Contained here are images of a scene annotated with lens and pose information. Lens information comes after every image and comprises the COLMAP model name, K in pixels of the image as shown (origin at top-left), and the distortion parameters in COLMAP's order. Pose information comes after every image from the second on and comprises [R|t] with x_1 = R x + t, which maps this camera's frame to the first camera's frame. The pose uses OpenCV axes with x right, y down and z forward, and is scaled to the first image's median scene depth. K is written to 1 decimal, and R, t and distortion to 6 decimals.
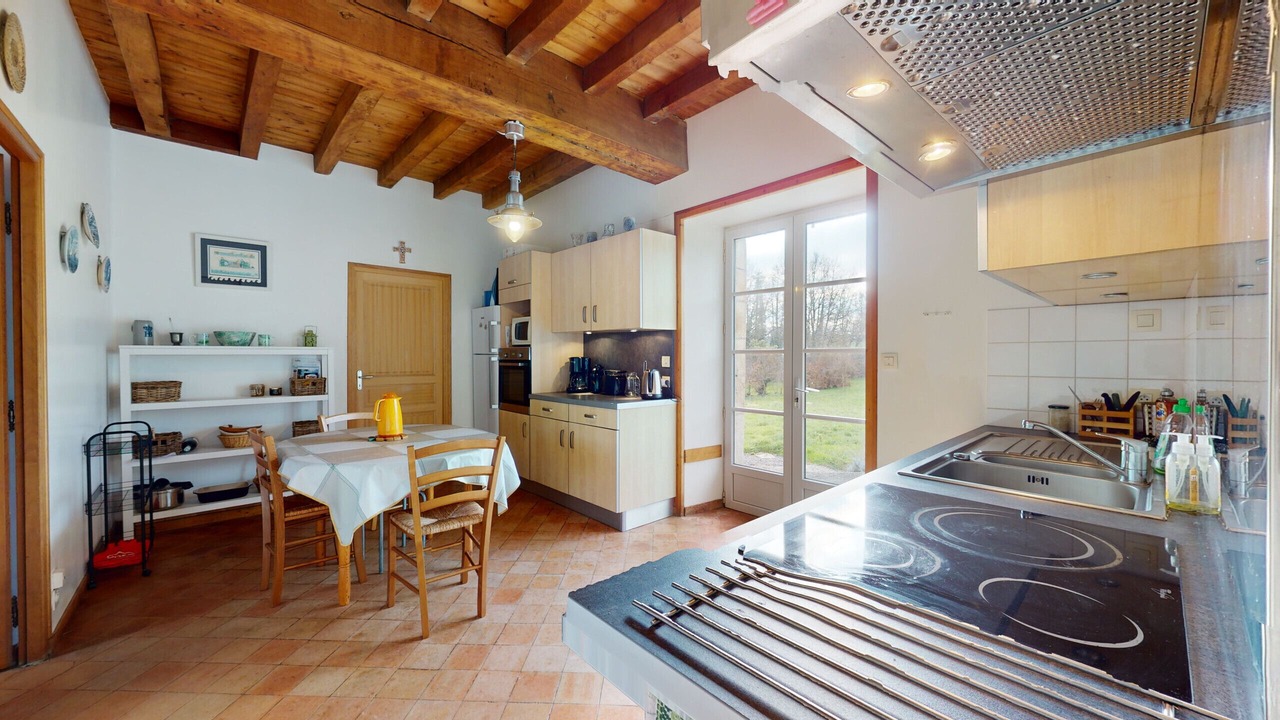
lens RADIAL K [[474.5, 0, 641.5], [0, 474.5, 360.9], [0, 0, 1]] dist [0.002395, 0.000314]
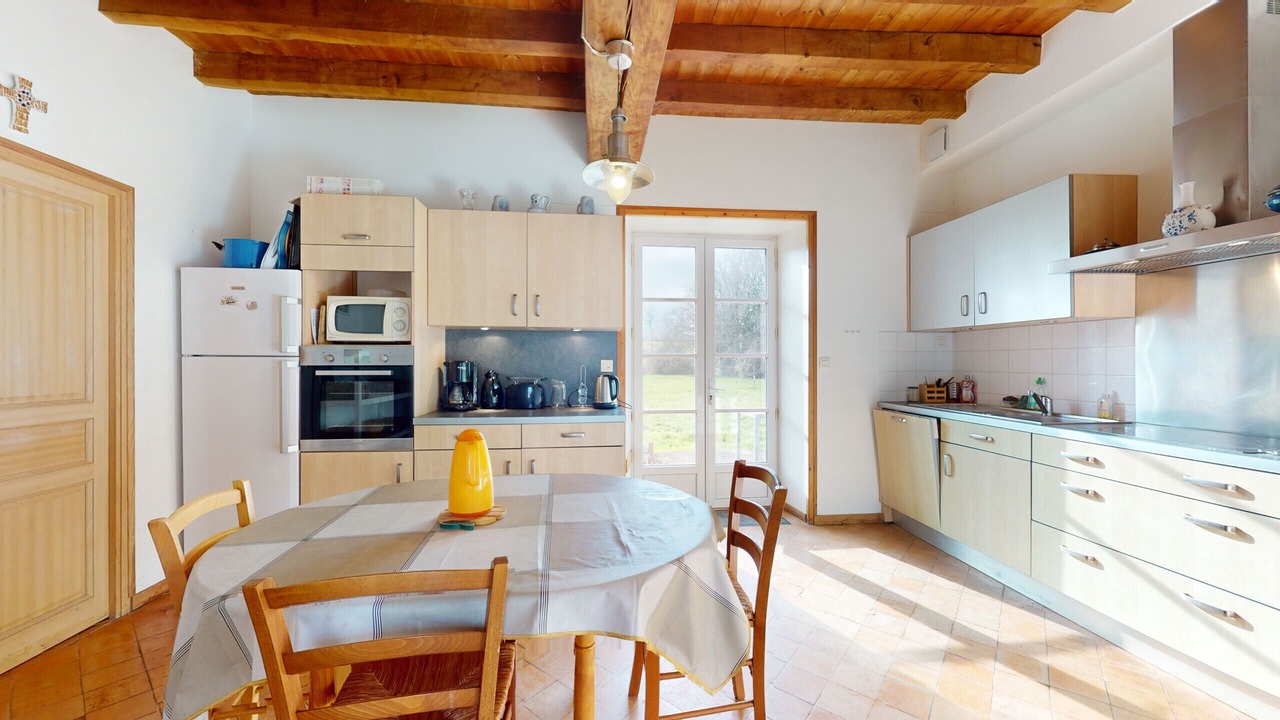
lens RADIAL K [[474.5, 0, 643.2], [0, 474.5, 358.2], [0, 0, 1]] dist [0.002395, 0.000314]
pose [[0.588457, 0.004146, 0.808518, -0.590047], [0.008356, 0.999902, -0.011209, -0.001971], [-0.808485, 0.013352, 0.588365, 0.374102]]
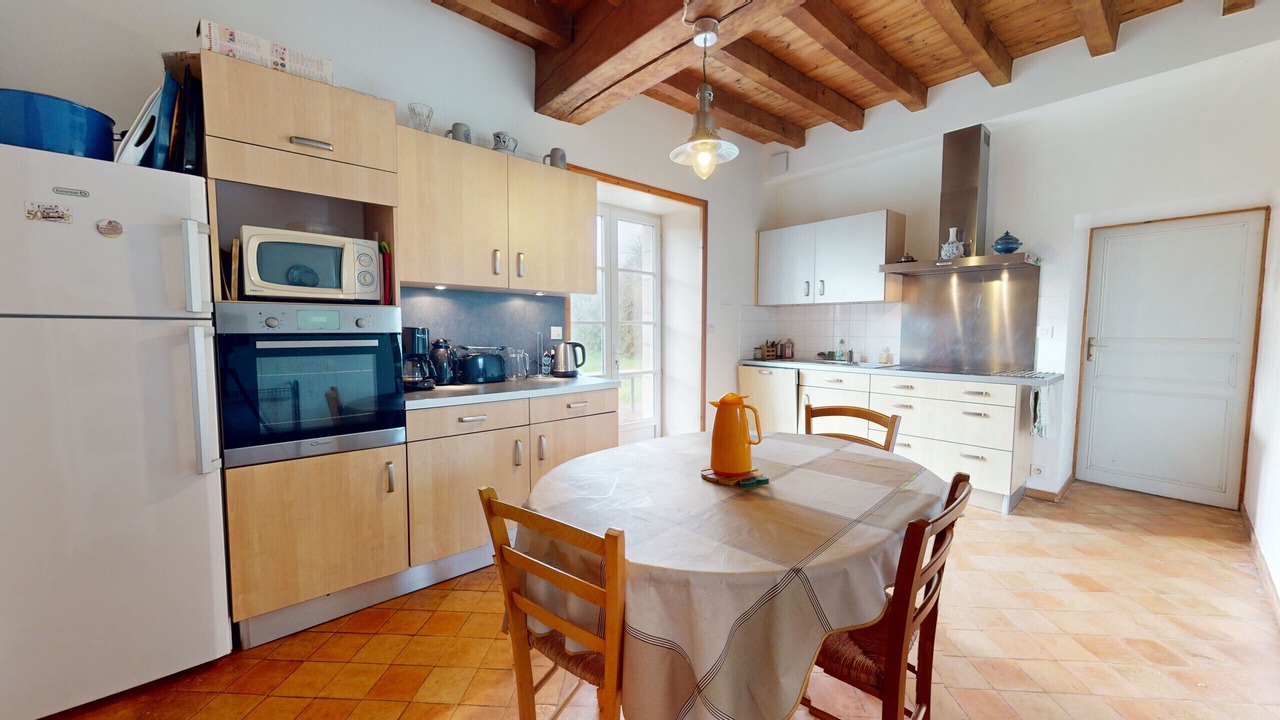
lens RADIAL K [[474.5, 0, 650.4], [0, 474.5, 356.8], [0, 0, 1]] dist [0.002395, 0.000314]
pose [[0.002428, -0.060104, 0.998189, -0.747372], [0.008437, 0.998158, 0.060081, -0.004525], [-0.999961, 0.008276, 0.002931, 0.756684]]
